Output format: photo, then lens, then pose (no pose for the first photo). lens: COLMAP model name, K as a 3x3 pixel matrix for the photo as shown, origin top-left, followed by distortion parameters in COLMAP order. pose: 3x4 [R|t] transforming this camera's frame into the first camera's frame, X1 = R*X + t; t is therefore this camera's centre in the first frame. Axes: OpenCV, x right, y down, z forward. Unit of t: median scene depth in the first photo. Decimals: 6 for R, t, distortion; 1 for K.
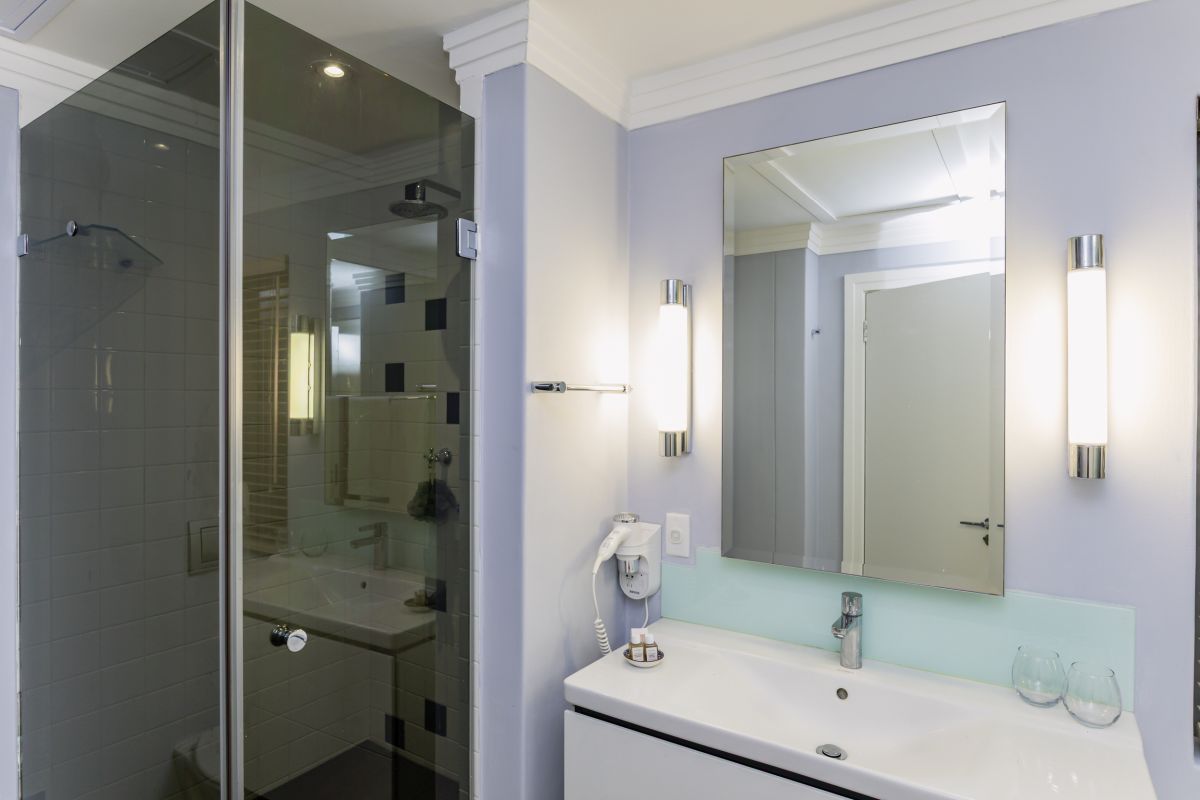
lens RADIAL K [[686.0, 0, 605.6], [0, 686.0, 400.1], [0, 0, 1]] dist [0.001669, 0.001320]
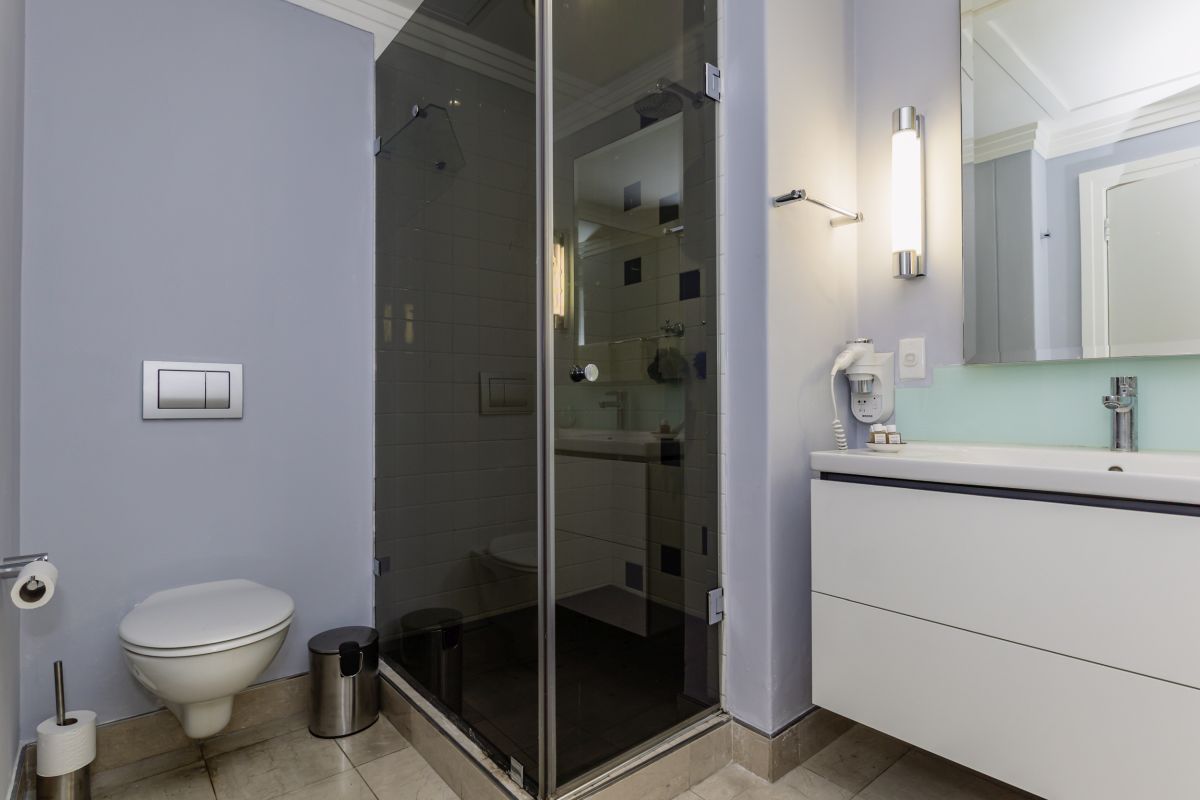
lens RADIAL K [[636.0, 0, 595.9], [0, 636.0, 411.8], [0, 0, 1]] dist [0.004334, -0.001142]
pose [[0.957885, -0.010242, -0.286968, -0.080153], [0.003832, 0.999731, -0.022891, 0.307382], [0.287125, 0.020827, 0.957667, -0.058727]]
